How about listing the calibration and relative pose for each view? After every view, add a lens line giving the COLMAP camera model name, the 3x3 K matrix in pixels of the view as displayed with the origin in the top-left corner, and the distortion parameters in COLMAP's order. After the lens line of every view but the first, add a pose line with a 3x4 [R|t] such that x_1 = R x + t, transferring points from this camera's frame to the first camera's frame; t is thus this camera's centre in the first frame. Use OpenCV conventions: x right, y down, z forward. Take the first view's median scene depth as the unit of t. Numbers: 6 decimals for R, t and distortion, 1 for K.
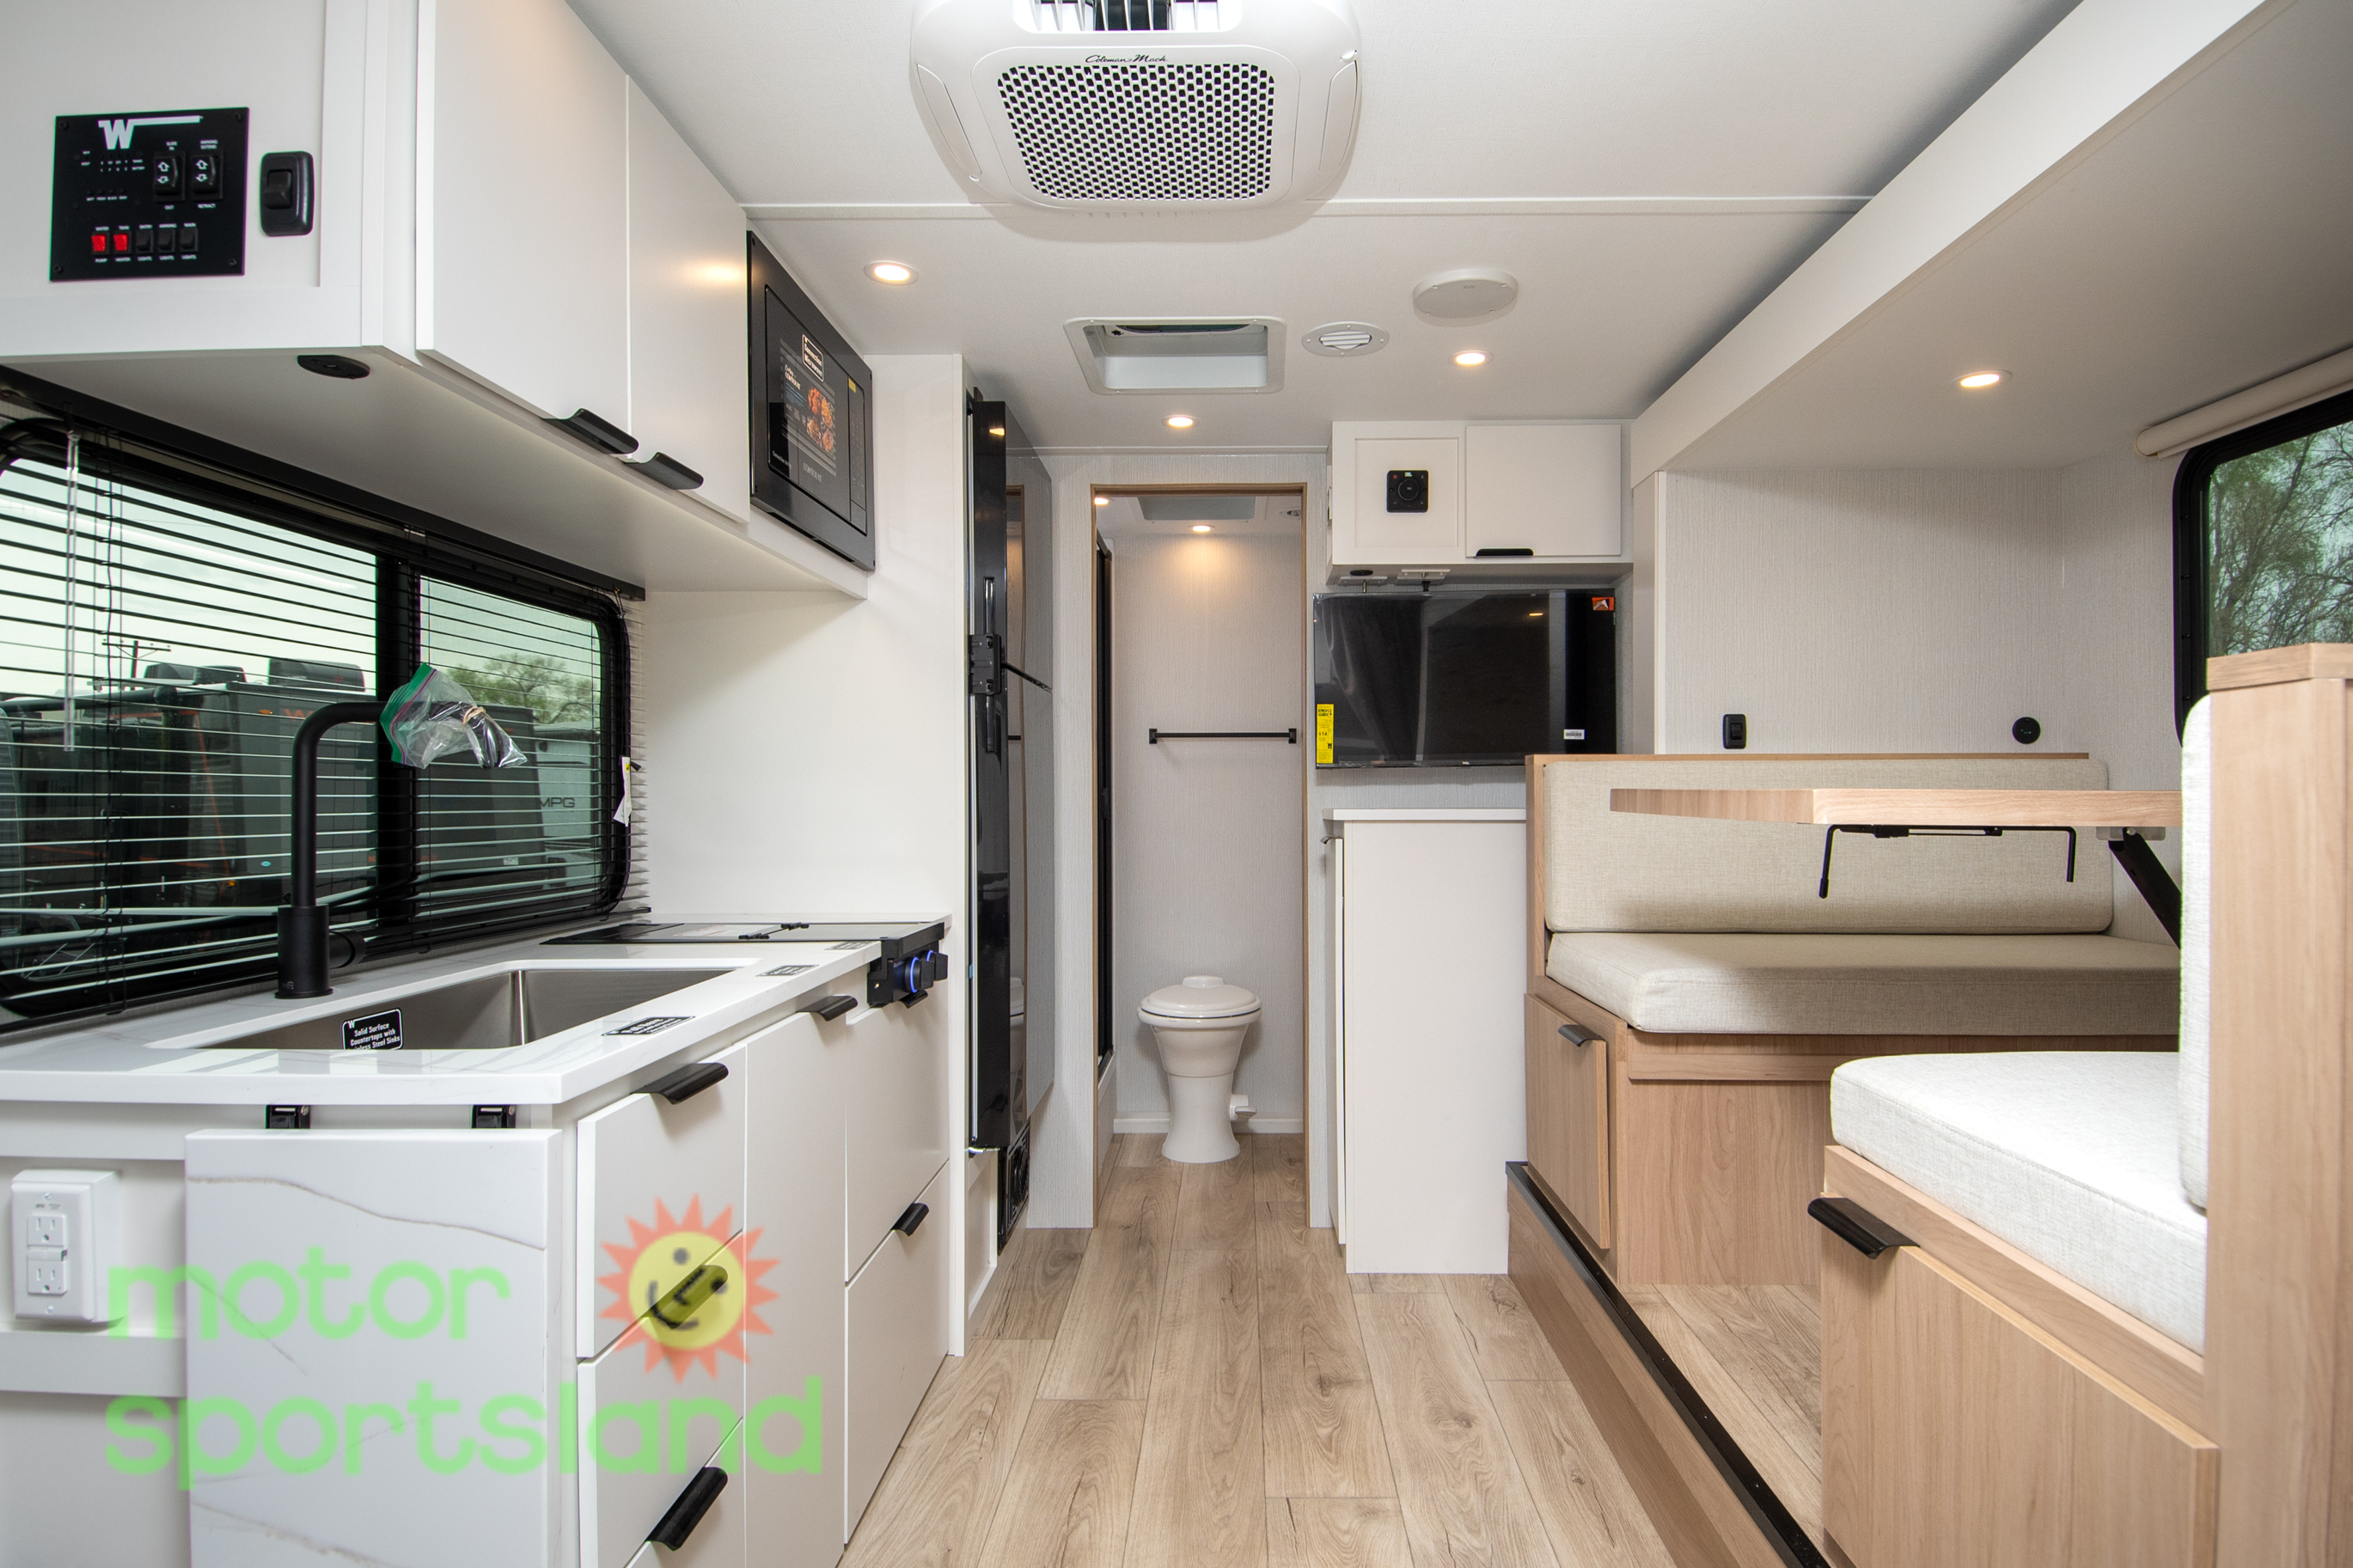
lens RADIAL K [[1199.1, 0, 1209.6], [0, 1199.1, 792.9], [0, 0, 1]] dist [0.049326, -0.045303]
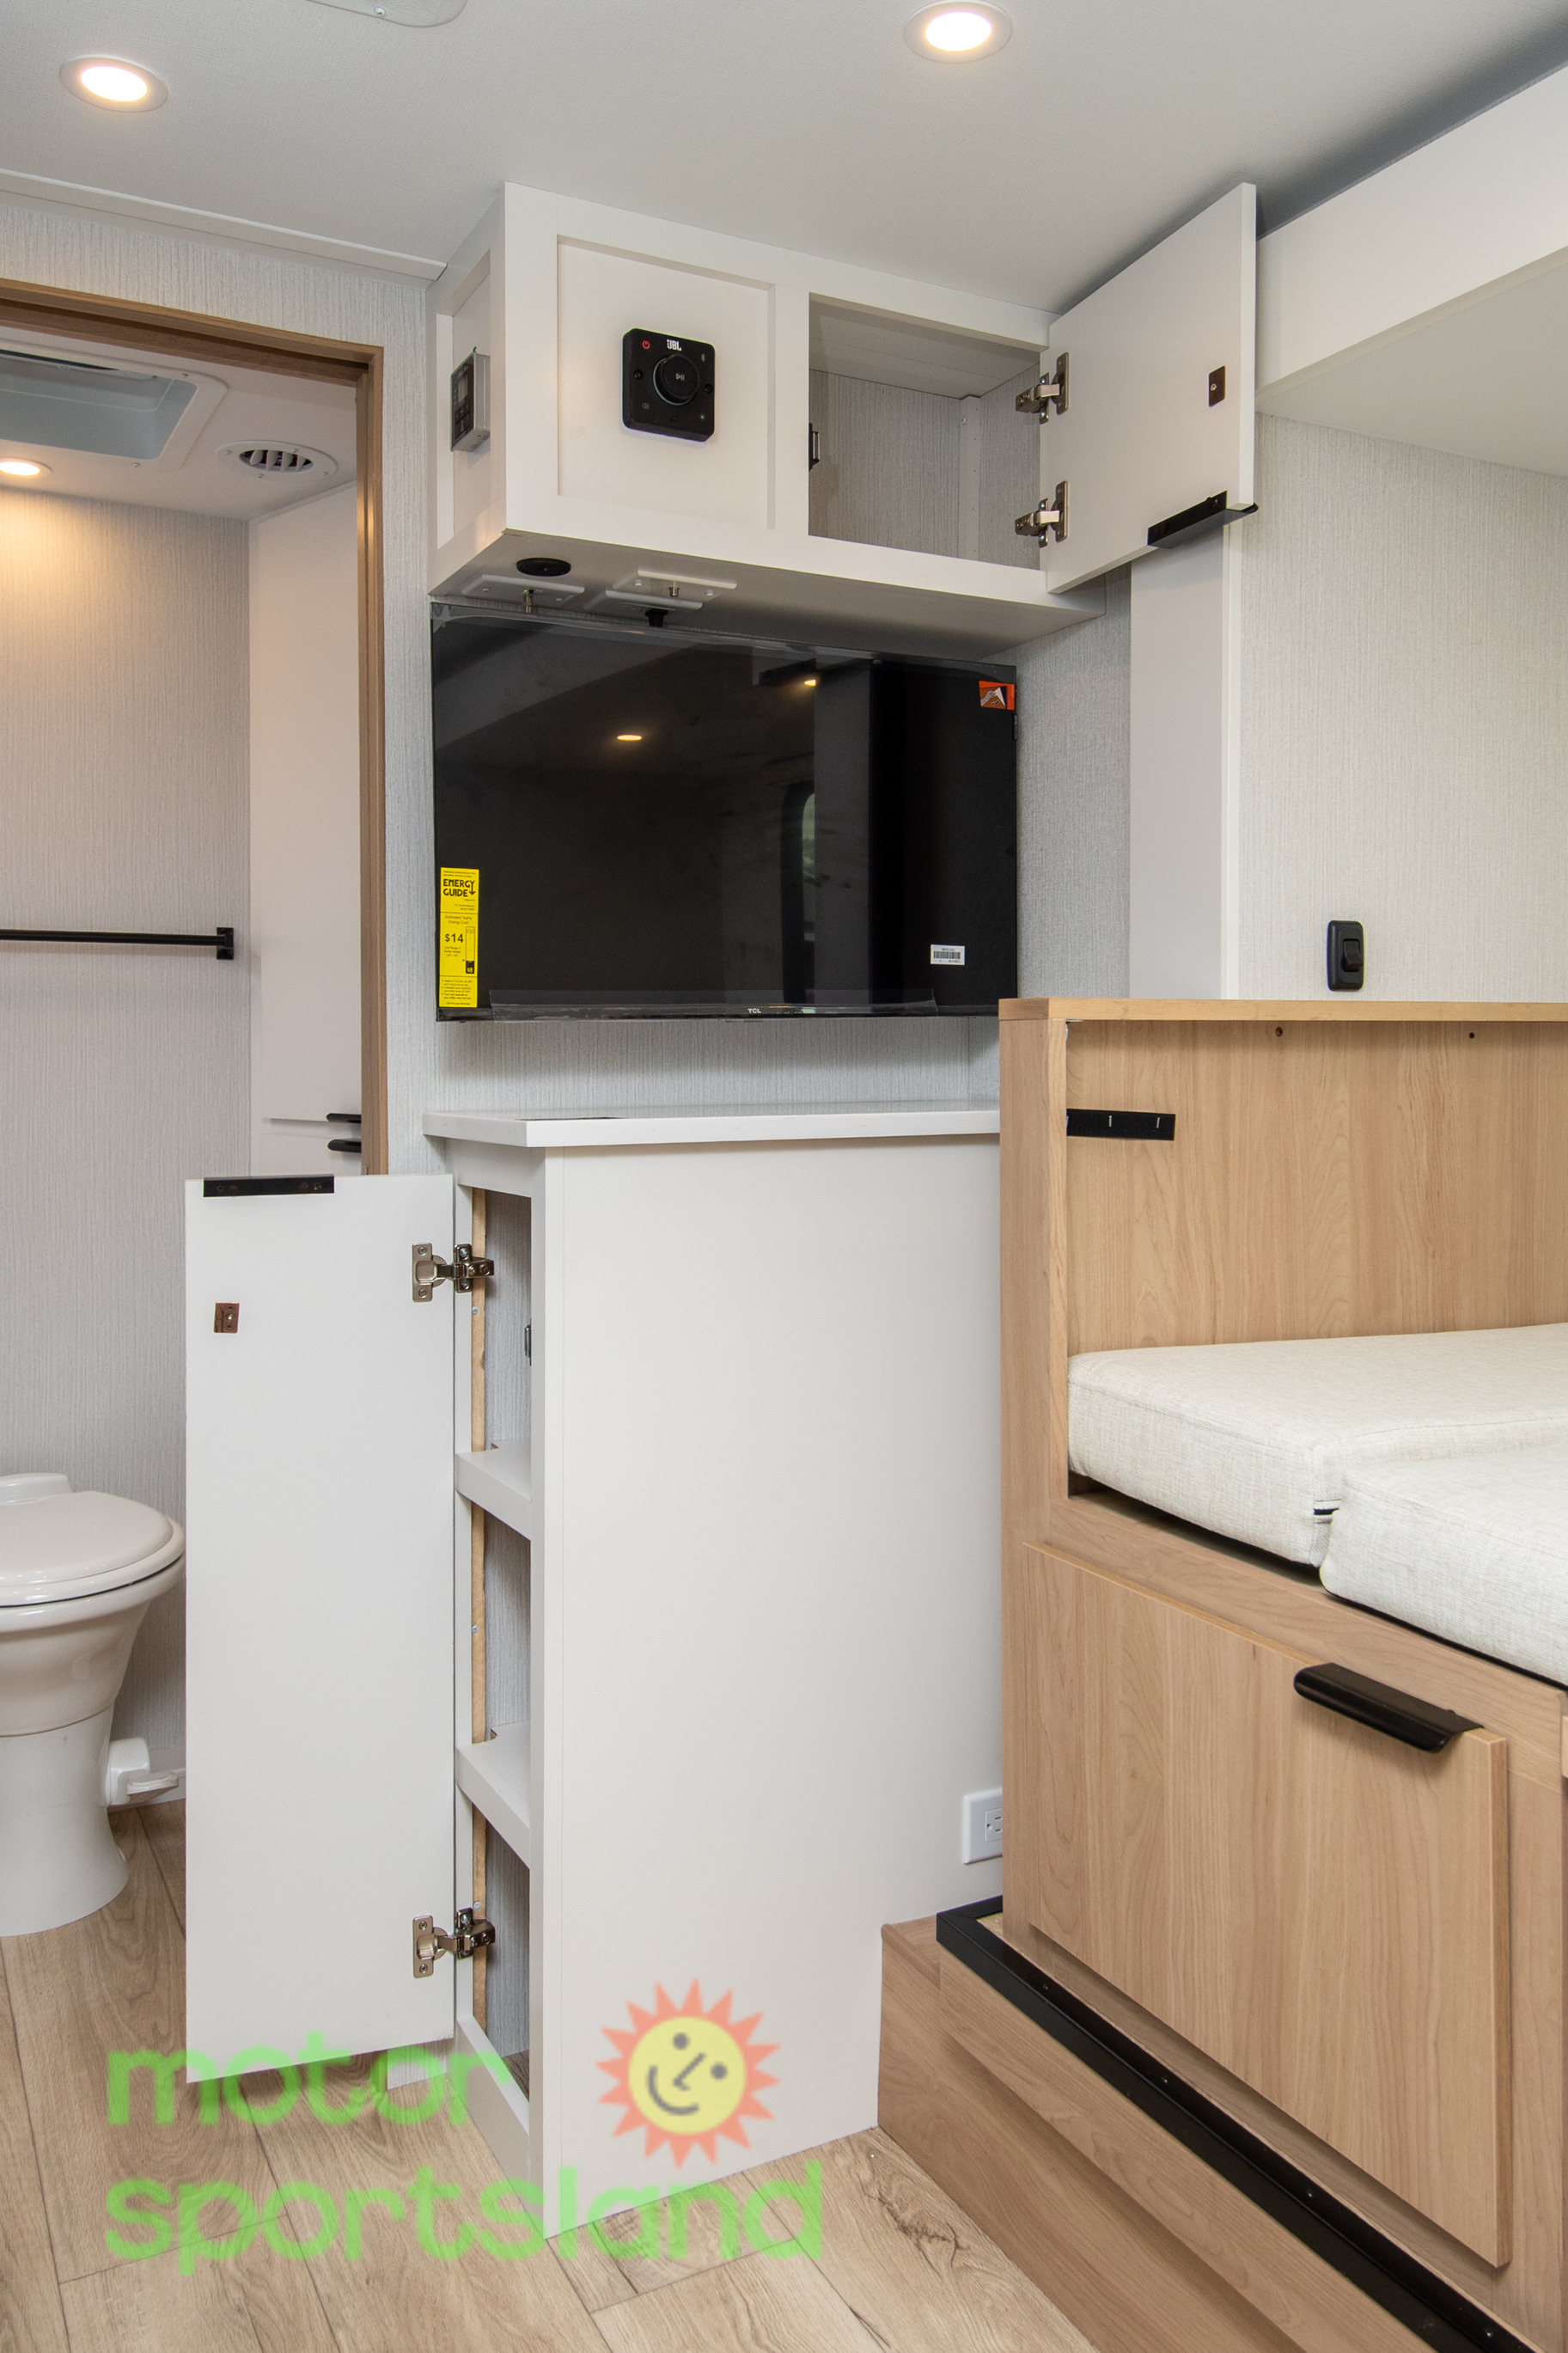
lens RADIAL K [[1744.7, 0, 777.6], [0, 1744.7, 1051.4], [0, 0, 1]] dist [0.034290, -0.030418]
pose [[0.875521, -0.000951, 0.483180, -0.132290], [-0.000499, 0.999996, 0.002871, -0.014465], [-0.483181, -0.002754, 0.875516, 0.523860]]
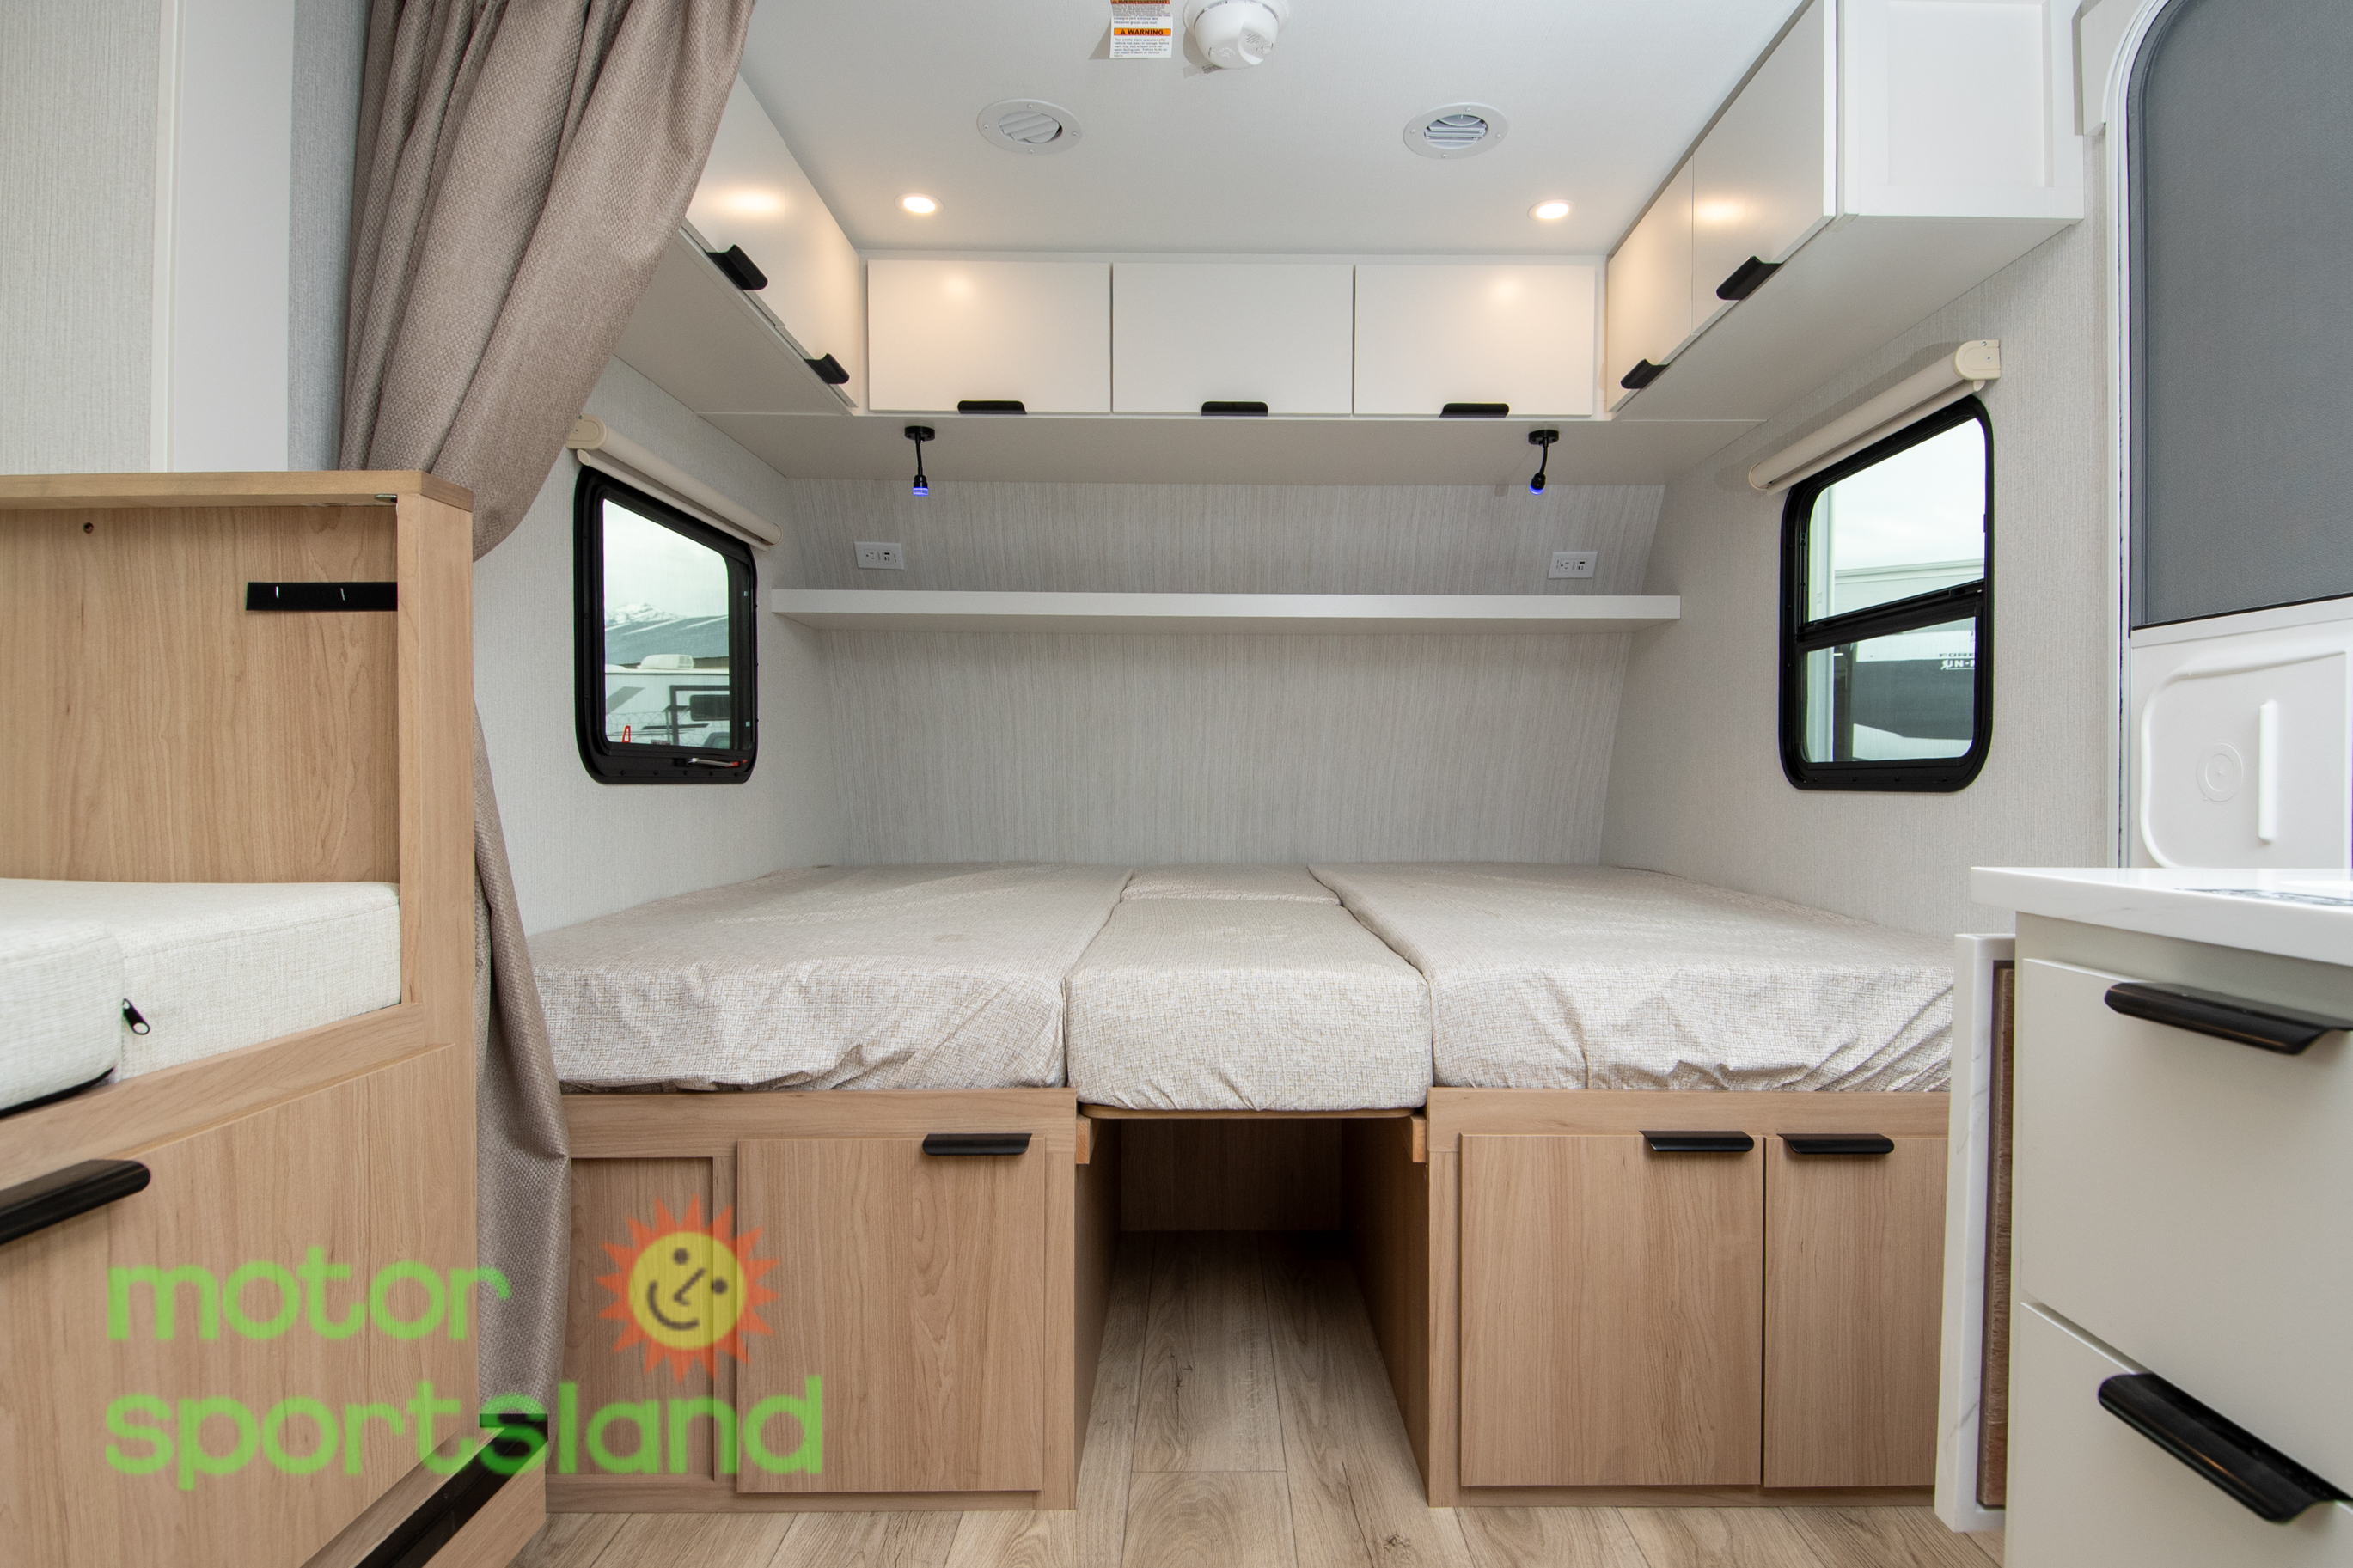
lens RADIAL K [[1282.7, 0, 1202.4], [0, 1282.7, 804.2], [0, 0, 1]] dist [0.024669, -0.035742]
pose [[-0.999861, -0.000709, -0.016684, -0.007187], [-0.001012, 0.999834, 0.018182, 0.075114], [0.016668, 0.018196, -0.999695, 0.786009]]
